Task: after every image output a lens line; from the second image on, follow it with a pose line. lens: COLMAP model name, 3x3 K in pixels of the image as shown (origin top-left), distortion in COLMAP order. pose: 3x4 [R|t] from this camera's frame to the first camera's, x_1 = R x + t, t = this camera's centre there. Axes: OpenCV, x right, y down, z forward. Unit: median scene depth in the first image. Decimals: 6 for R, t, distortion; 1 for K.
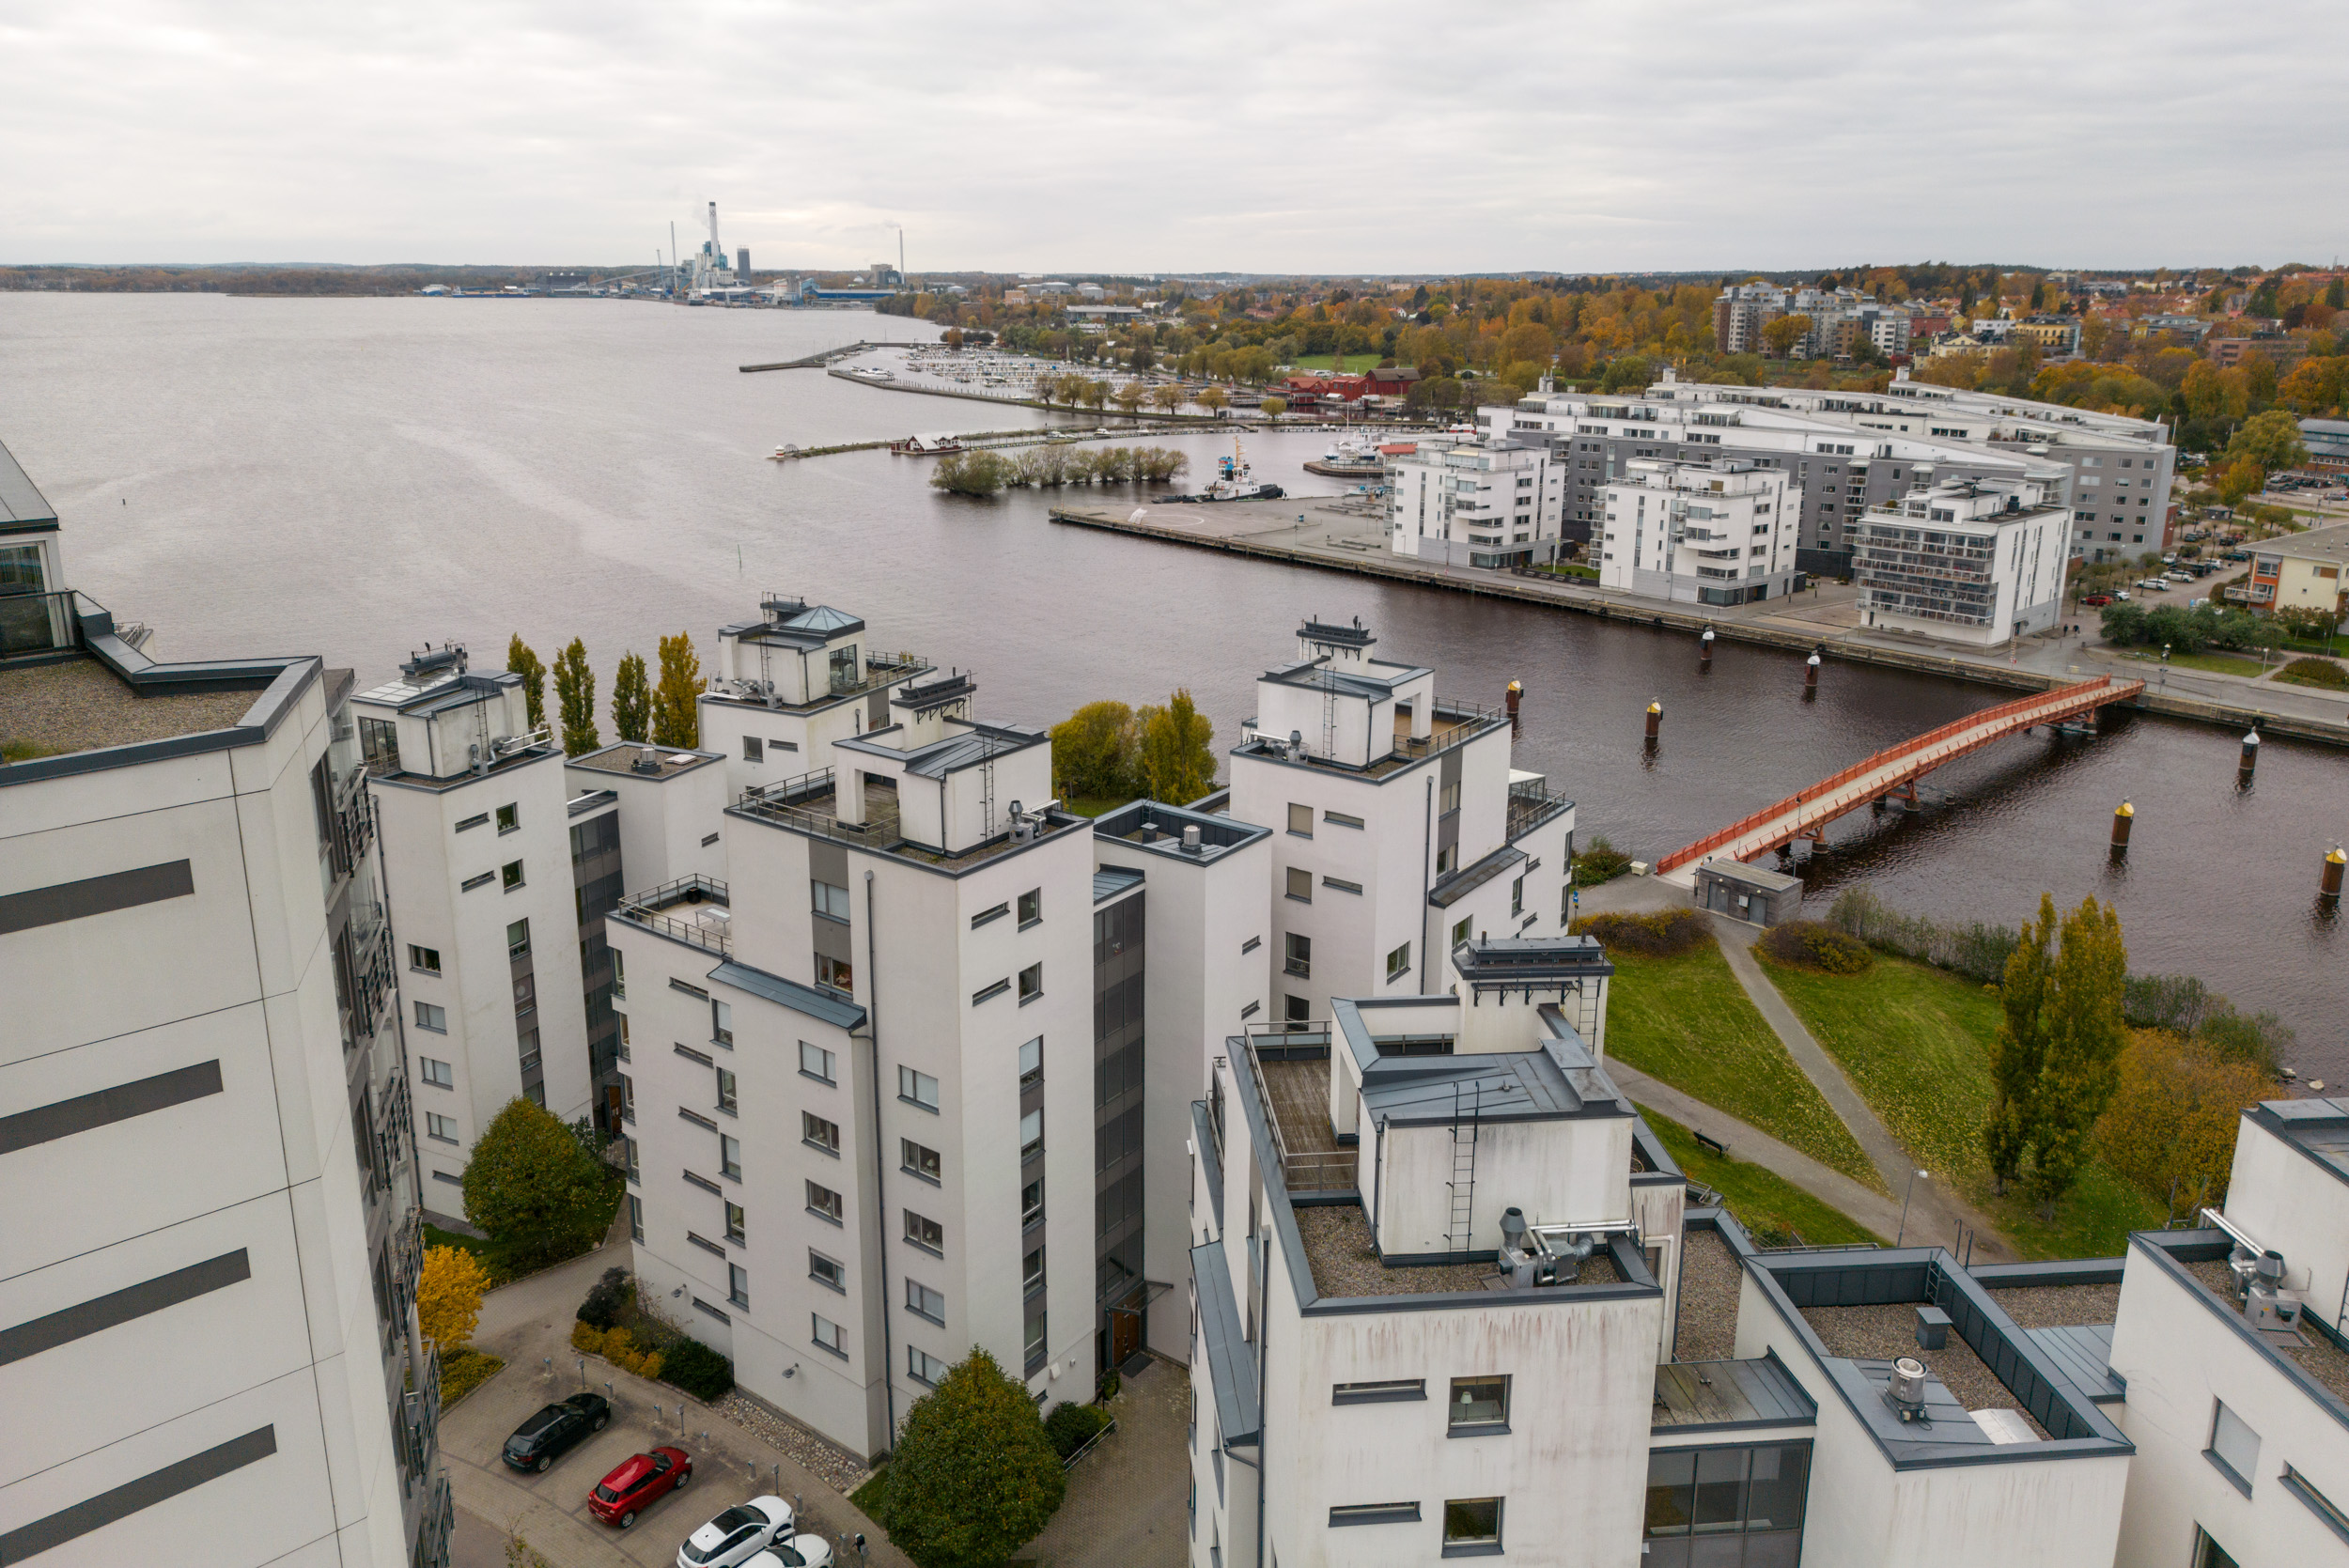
lens RADIAL K [[1621.1, 0, 1167.2], [0, 1621.1, 718.7], [0, 0, 1]] dist [0.055771, -0.059267]
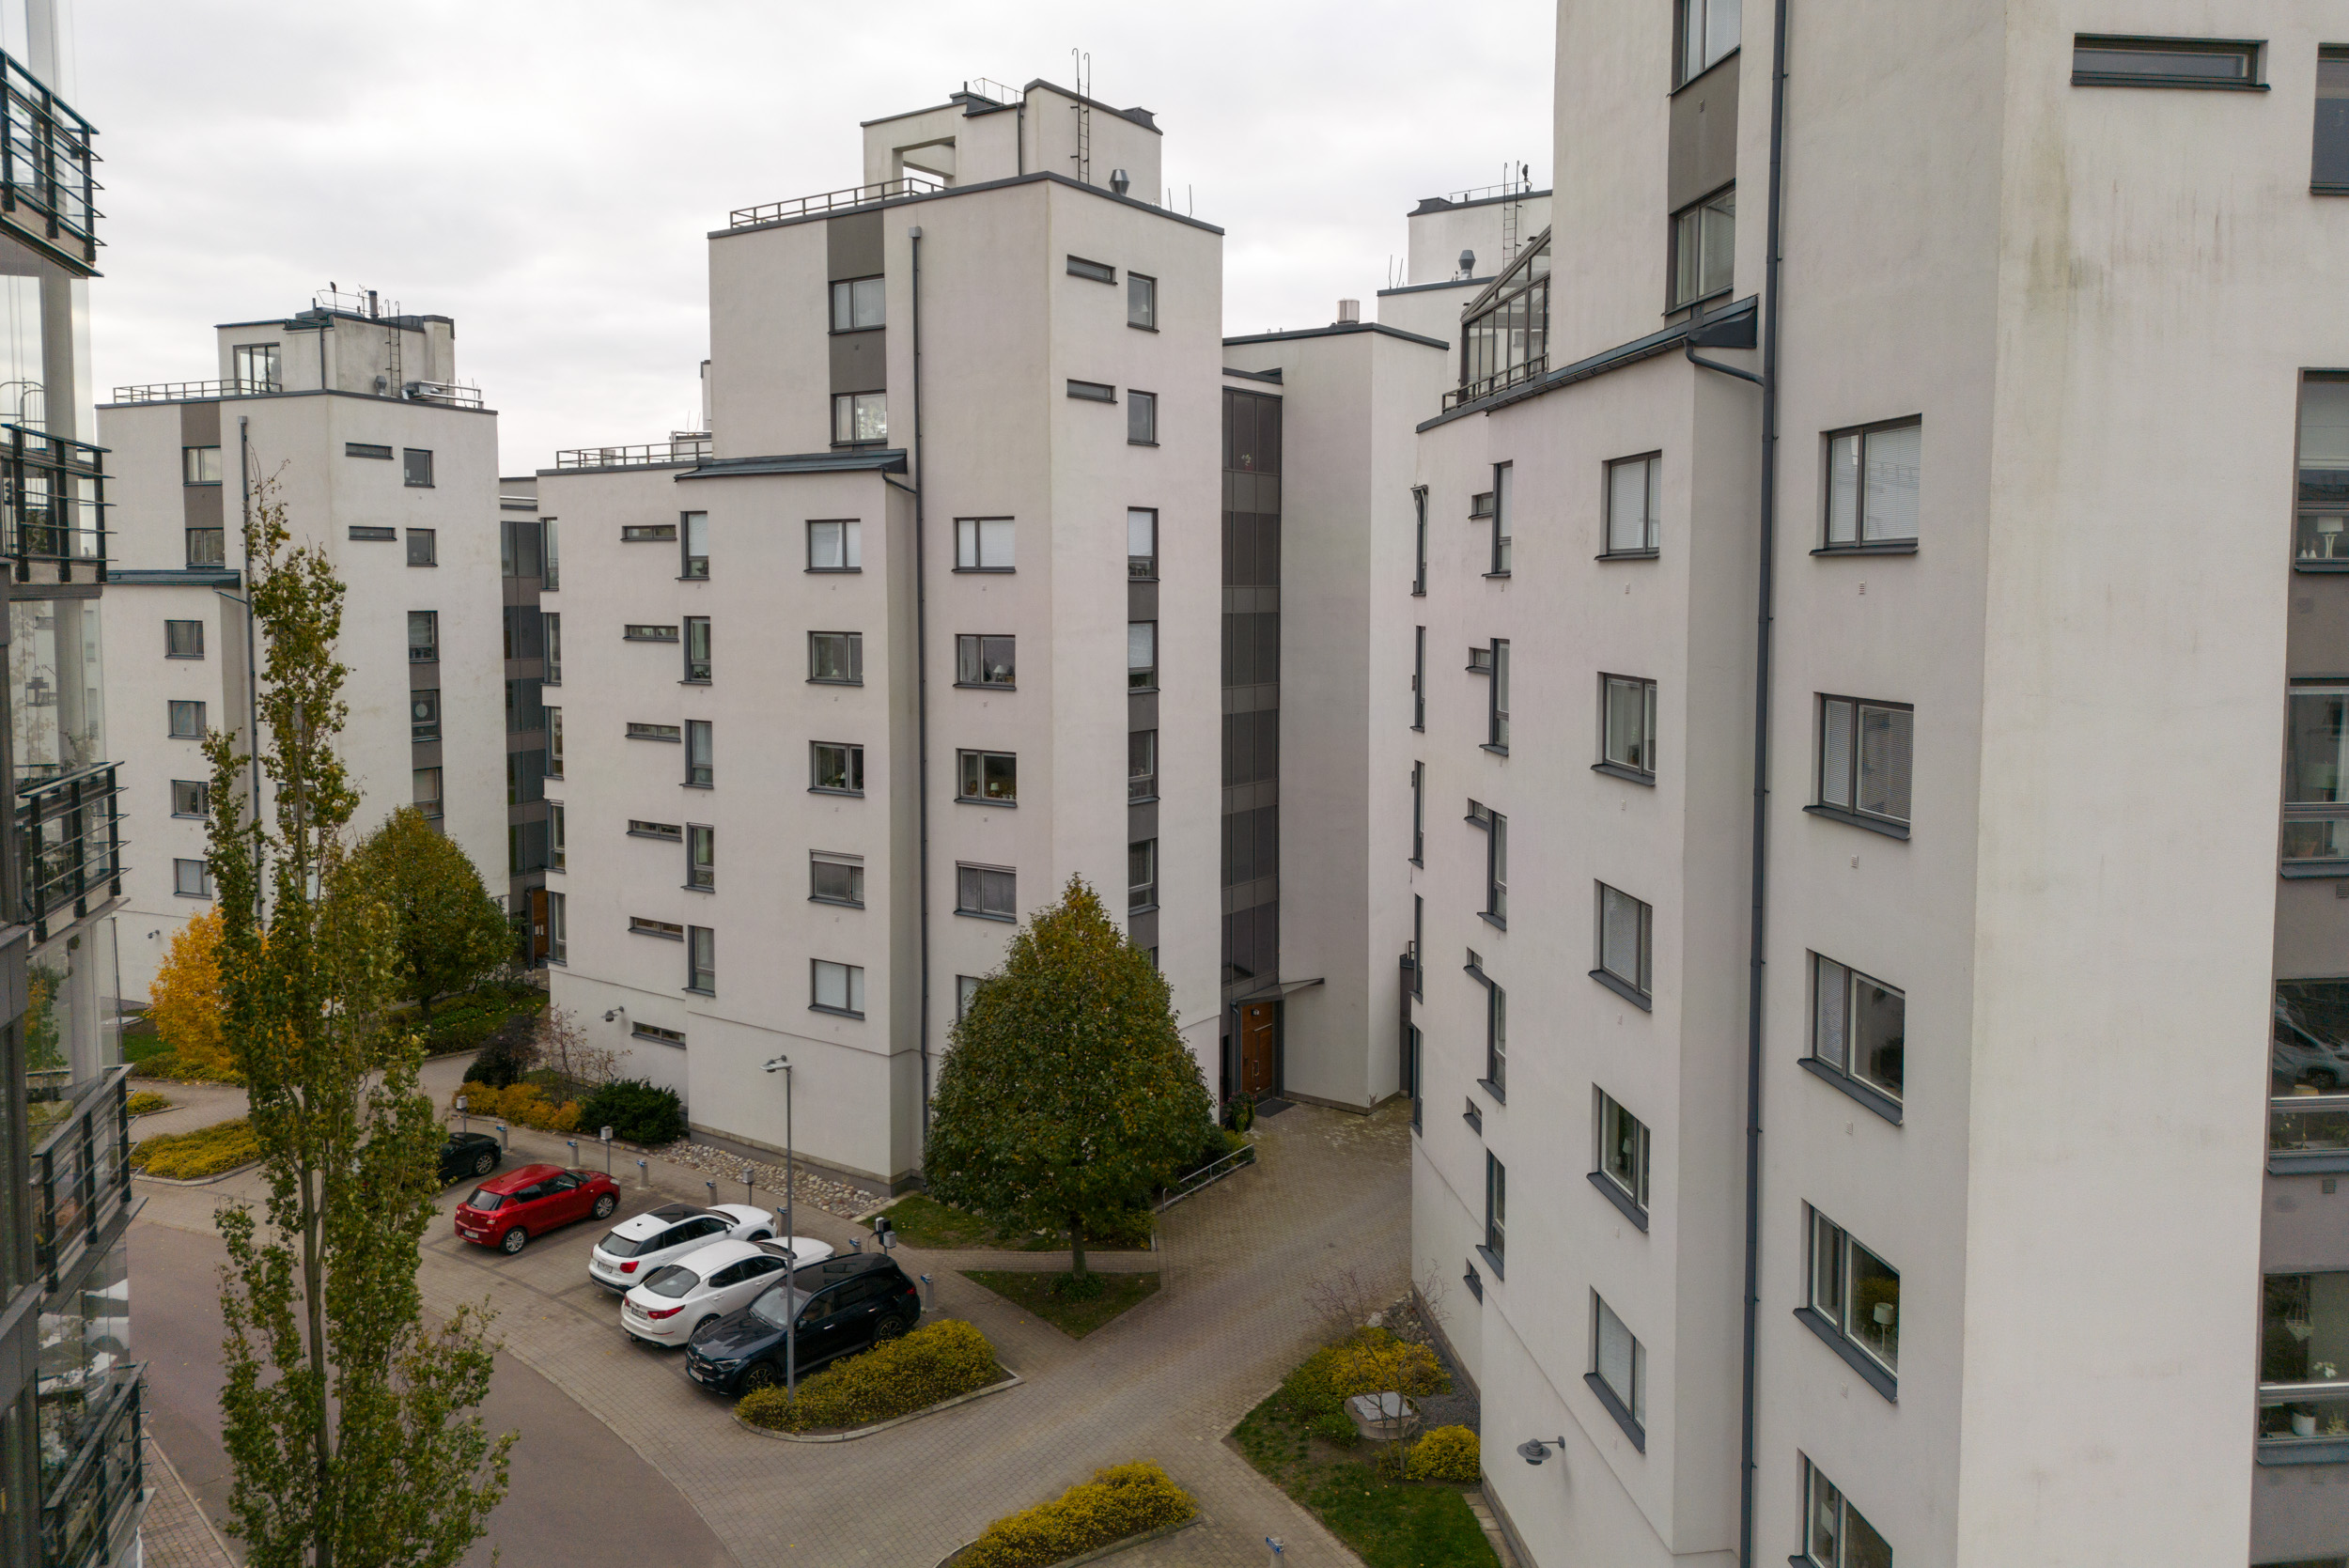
lens RADIAL K [[1612.5, 0, 1204.3], [0, 1612.5, 687.0], [0, 0, 1]] dist [0.071869, -0.098769]
pose [[0.999345, -0.005664, 0.035732, -0.023201], [0.012160, 0.982794, -0.184305, 0.112664], [-0.034074, 0.184618, 0.982219, 0.093243]]
